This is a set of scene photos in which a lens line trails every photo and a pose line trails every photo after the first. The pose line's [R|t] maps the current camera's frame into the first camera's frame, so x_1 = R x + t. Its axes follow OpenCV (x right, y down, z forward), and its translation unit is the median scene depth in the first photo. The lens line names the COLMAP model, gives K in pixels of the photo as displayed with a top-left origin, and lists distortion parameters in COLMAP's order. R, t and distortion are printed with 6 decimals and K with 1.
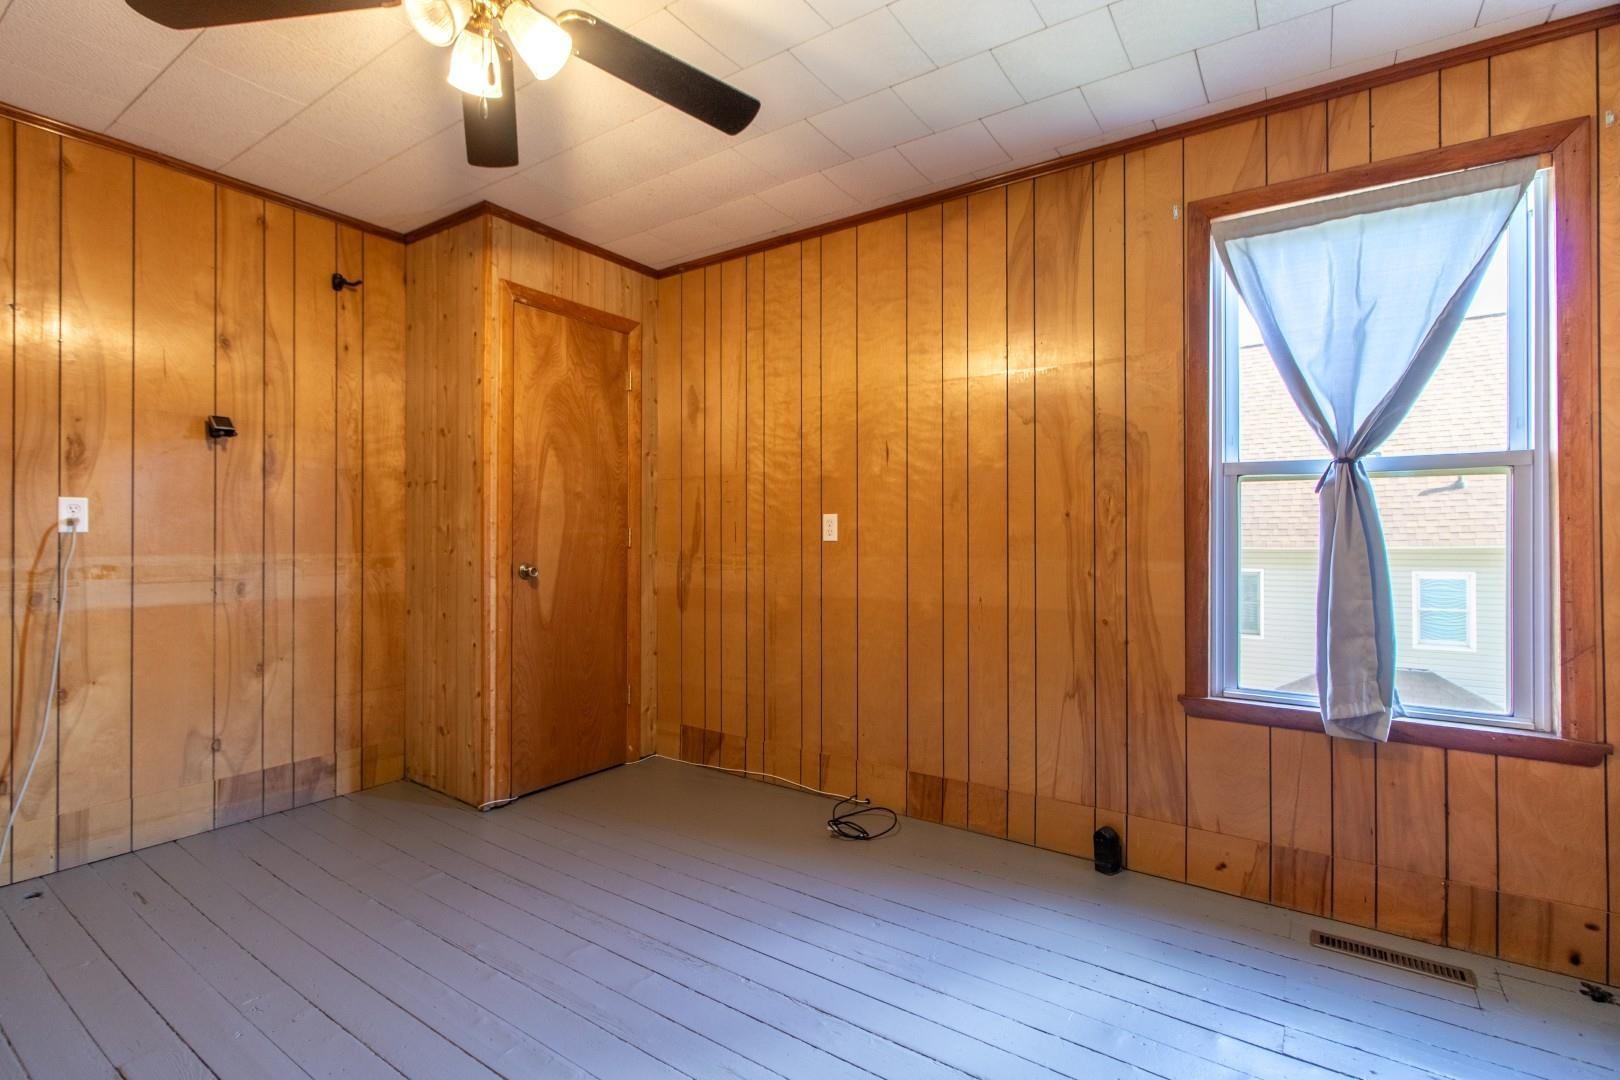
lens RADIAL K [[743.5, 0, 813.7], [0, 743.5, 523.3], [0, 0, 1]] dist [-0.000471, 0.000200]
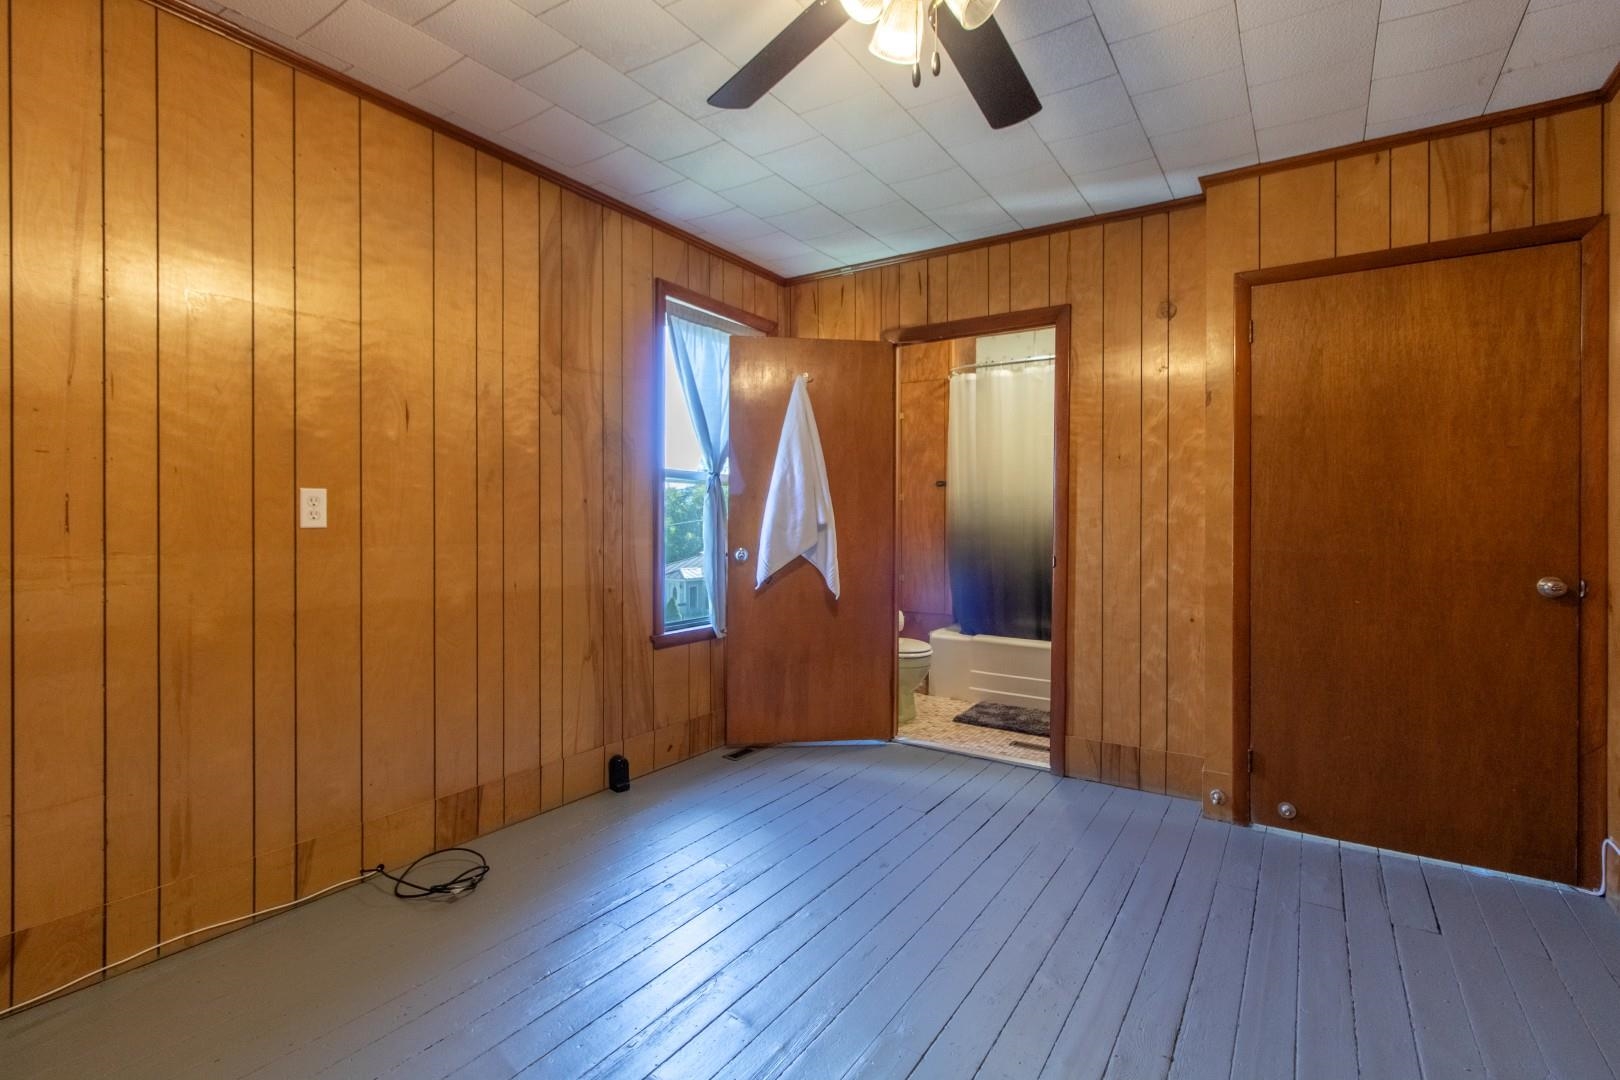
lens RADIAL K [[743.5, 0, 813.7], [0, 743.5, 523.3], [0, 0, 1]] dist [-0.000471, 0.000200]
pose [[-0.003960, -0.000863, 0.999992, -0.738652], [-0.007879, 0.999969, 0.000832, 0.017485], [-0.999961, -0.007875, -0.003967, 0.599722]]
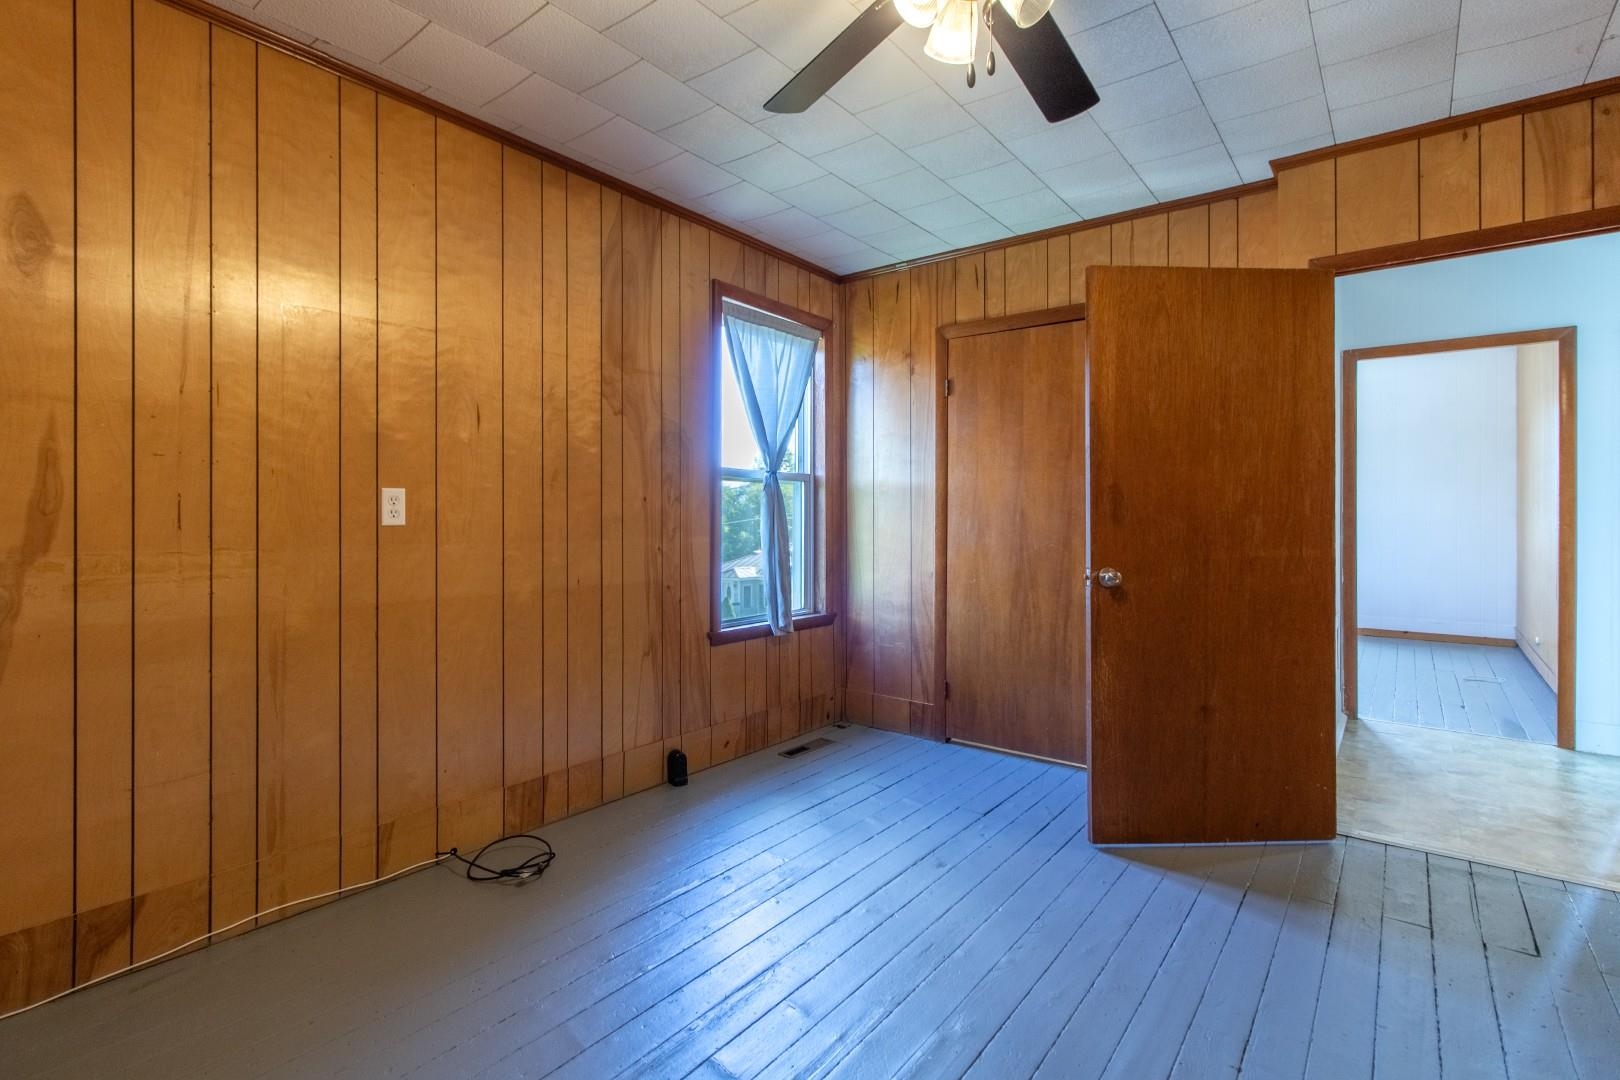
lens RADIAL K [[758.2, 0, 813.7], [0, 758.2, 518.4], [0, 0, 1]] dist [0.000868, 0.000340]
pose [[0.068524, 0.004387, 0.997640, -0.760964], [-0.006430, 0.999972, -0.003956, 0.019439], [-0.997629, -0.006144, 0.068550, 0.600588]]
